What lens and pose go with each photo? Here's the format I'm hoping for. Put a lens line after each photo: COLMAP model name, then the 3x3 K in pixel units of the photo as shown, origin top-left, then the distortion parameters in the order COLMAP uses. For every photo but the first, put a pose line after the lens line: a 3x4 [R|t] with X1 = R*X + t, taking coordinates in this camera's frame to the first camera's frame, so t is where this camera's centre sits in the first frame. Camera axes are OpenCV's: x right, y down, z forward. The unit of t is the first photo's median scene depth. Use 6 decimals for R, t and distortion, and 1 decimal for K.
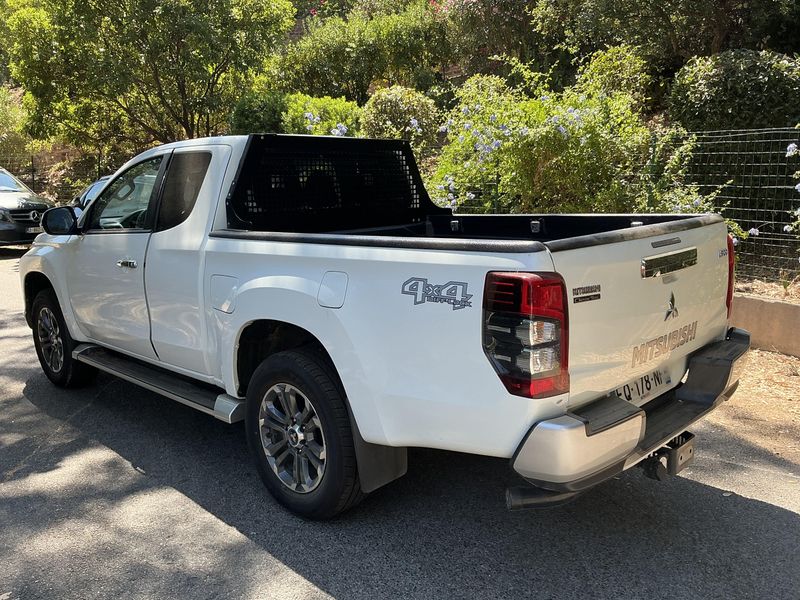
lens RADIAL K [[665.2, 0, 400.0], [0, 665.2, 300.0], [0, 0, 1]] dist [0.107974, -0.205972]
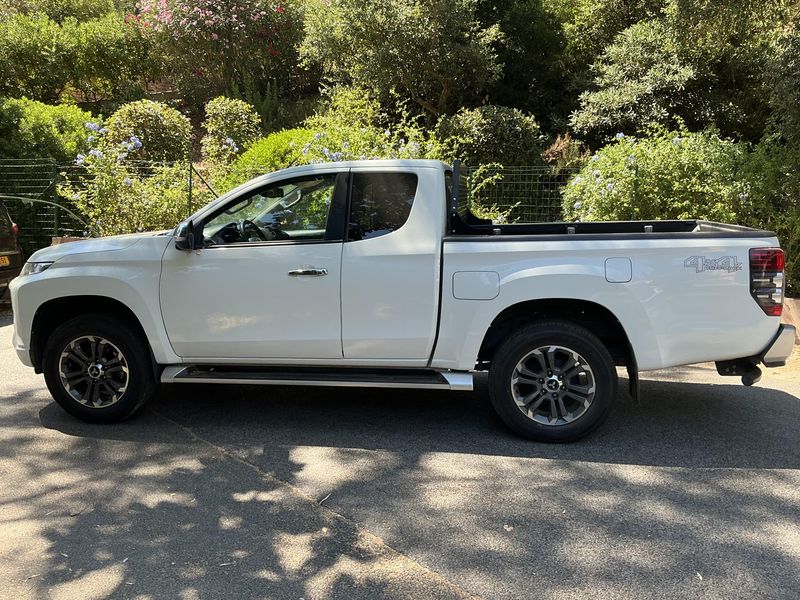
lens RADIAL K [[665.2, 0, 400.0], [0, 665.2, 300.0], [0, 0, 1]] dist [0.107974, -0.205972]
pose [[0.814121, -0.075156, 0.575811, -1.156887], [0.092937, 0.995671, -0.001444, 0.006227], [-0.573209, 0.054690, 0.817582, 0.058029]]
